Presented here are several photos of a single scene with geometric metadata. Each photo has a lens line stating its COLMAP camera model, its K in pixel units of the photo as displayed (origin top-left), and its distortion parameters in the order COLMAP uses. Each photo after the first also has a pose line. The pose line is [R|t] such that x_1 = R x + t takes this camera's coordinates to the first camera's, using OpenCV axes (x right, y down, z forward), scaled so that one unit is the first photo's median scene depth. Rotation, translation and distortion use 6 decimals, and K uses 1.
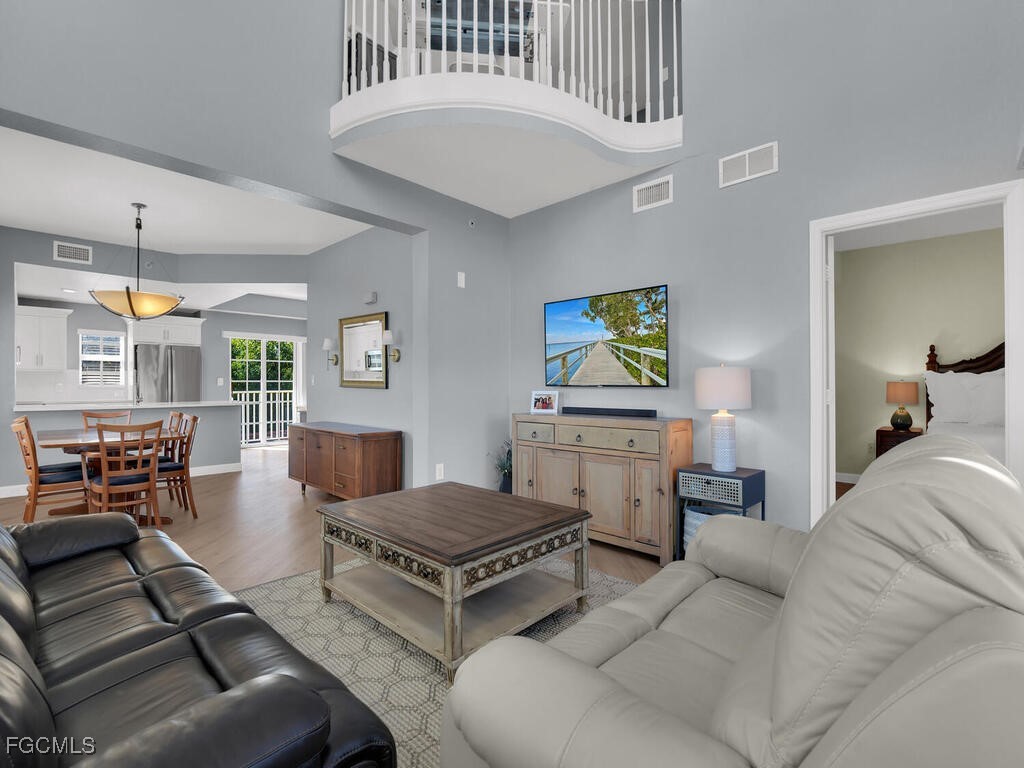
lens RADIAL K [[467.1, 0, 509.6], [0, 467.1, 383.7], [0, 0, 1]] dist [-0.018075, -0.000532]
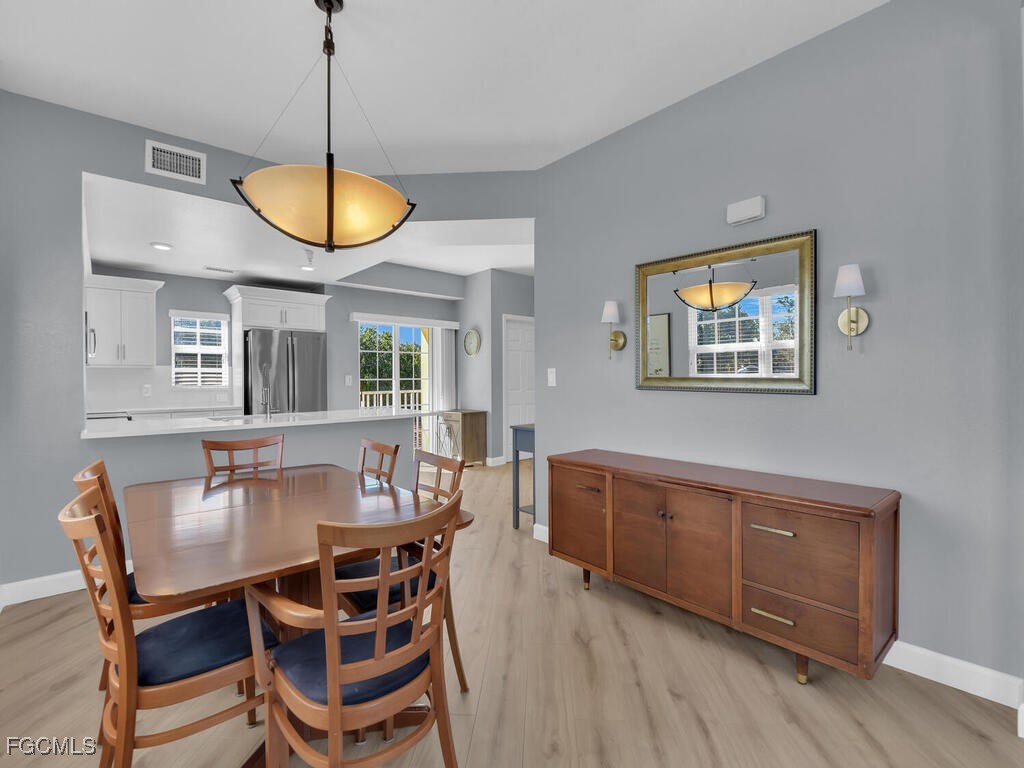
lens RADIAL K [[467.1, 0, 518.1], [0, 467.1, 380.8], [0, 0, 1]] dist [-0.018075, -0.000532]
pose [[0.996524, -0.007164, -0.082996, -0.316539], [0.007241, 0.999974, 0.000630, -0.002329], [0.082989, -0.001229, 0.996550, 0.302361]]
